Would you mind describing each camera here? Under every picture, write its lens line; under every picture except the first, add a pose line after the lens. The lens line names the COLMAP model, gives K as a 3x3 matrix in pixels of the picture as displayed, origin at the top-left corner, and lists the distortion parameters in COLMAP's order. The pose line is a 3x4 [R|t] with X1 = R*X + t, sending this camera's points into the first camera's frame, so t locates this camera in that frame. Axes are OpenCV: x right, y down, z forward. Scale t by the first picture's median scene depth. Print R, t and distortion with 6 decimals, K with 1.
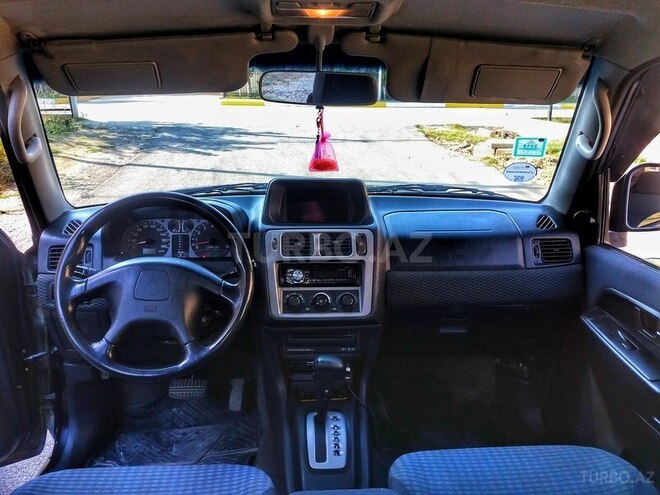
lens RADIAL K [[534.7, 0, 330.5], [0, 534.7, 246.6], [0, 0, 1]] dist [0.007653, 0.001235]
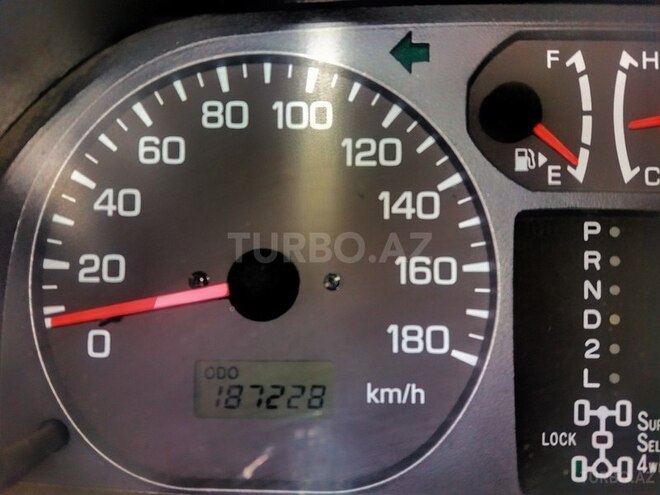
lens RADIAL K [[534.7, 0, 329.9], [0, 534.7, 247.6], [0, 0, 1]] dist [0.007653, 0.001235]
pose [[0.986704, 0.007924, -0.162332, -0.311739], [-0.009393, 0.999922, -0.008289, -0.014716], [0.162253, 0.009703, 0.986701, 0.909854]]
